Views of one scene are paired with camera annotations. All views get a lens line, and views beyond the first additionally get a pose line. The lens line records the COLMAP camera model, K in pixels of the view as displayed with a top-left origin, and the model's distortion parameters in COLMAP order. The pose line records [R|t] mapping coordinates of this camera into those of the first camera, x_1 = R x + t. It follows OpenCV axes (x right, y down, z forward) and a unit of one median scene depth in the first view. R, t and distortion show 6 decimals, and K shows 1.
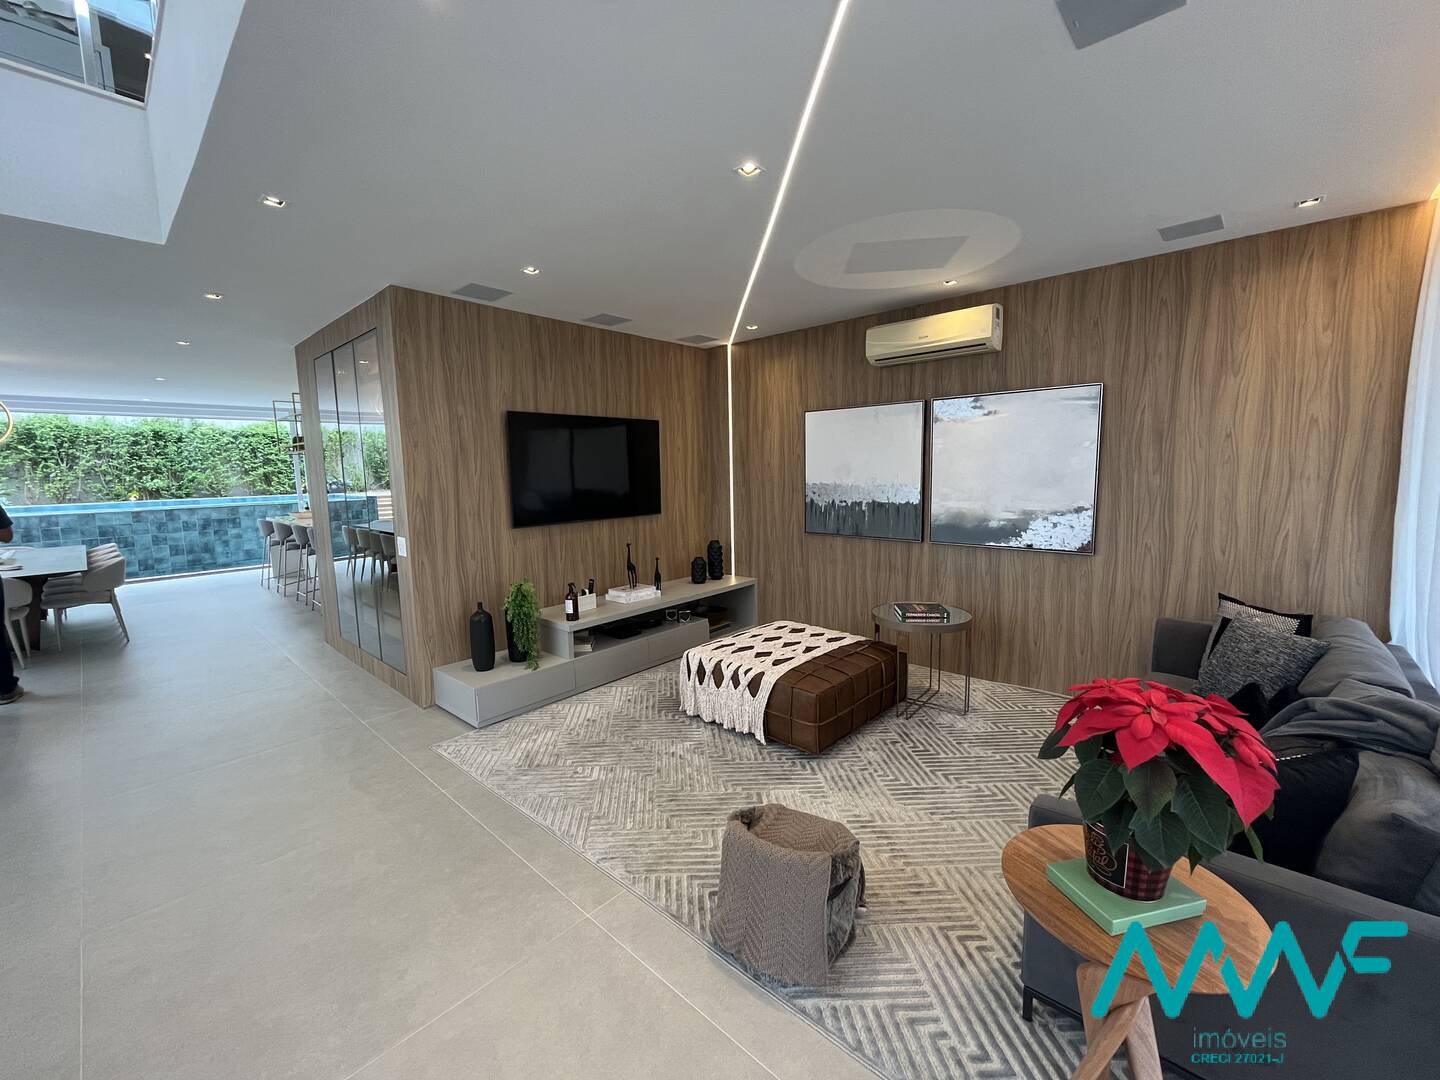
lens RADIAL K [[586.1, 0, 716.7], [0, 586.1, 537.4], [0, 0, 1]] dist [-0.002635, 0.000309]
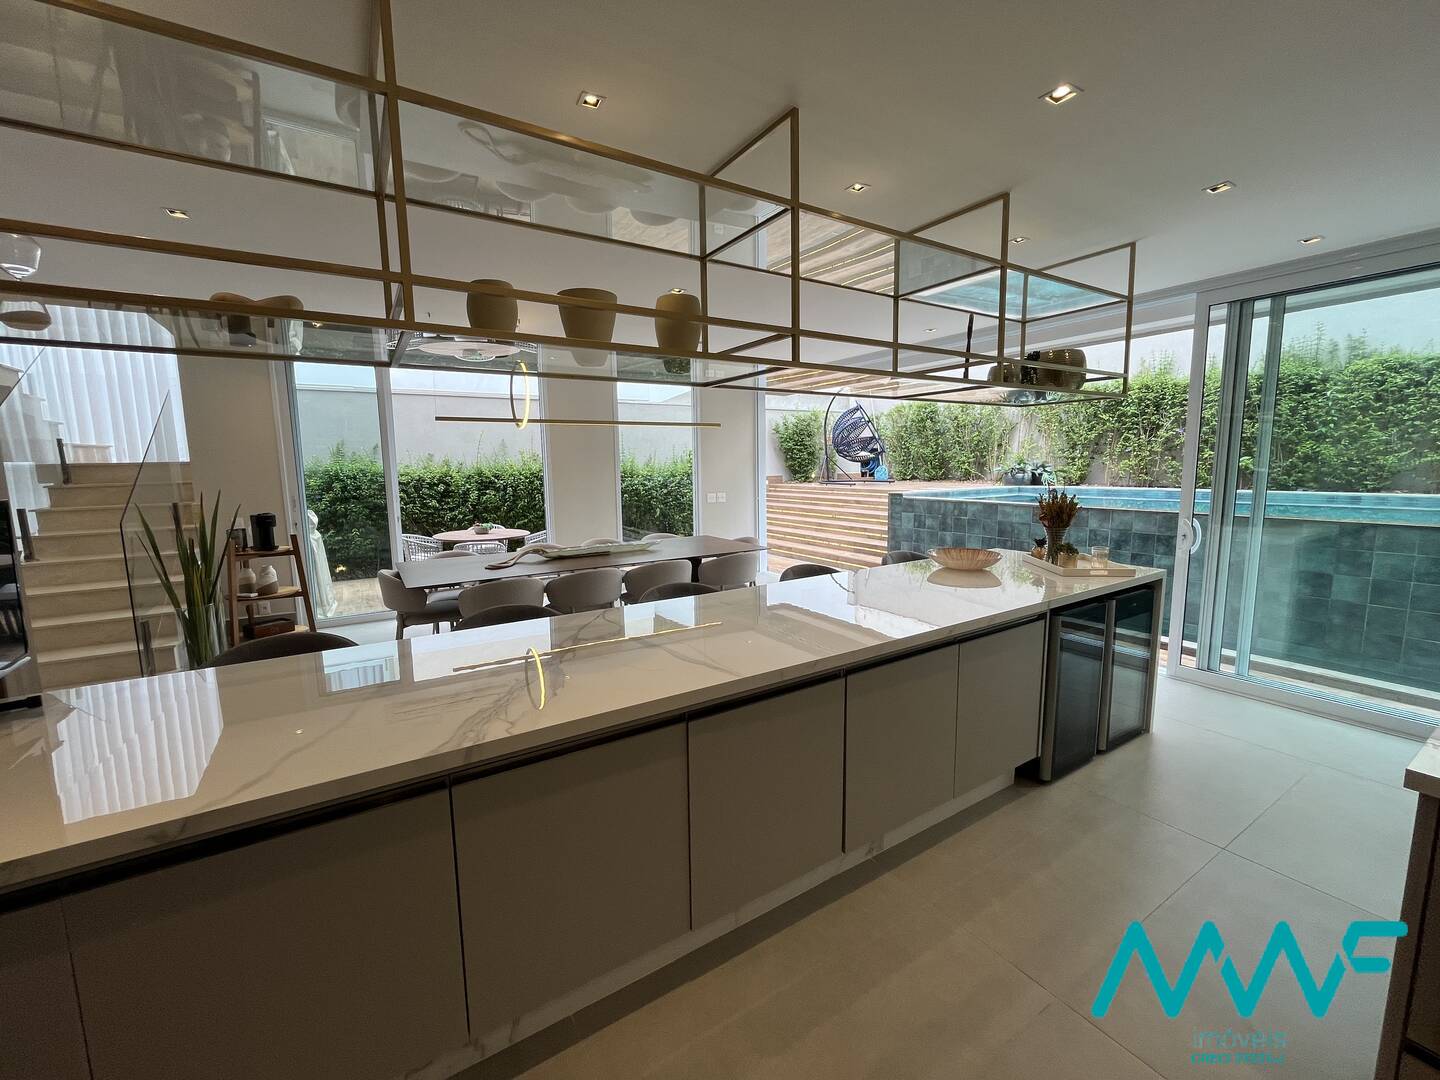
lens RADIAL K [[586.1, 0, 716.7], [0, 586.1, 537.4], [0, 0, 1]] dist [-0.002635, 0.000309]
pose [[-0.266903, 0.146427, -0.952534, -0.249545], [-0.094669, 0.979626, 0.177119, -0.093475], [0.959062, 0.137449, -0.247603, 0.816658]]
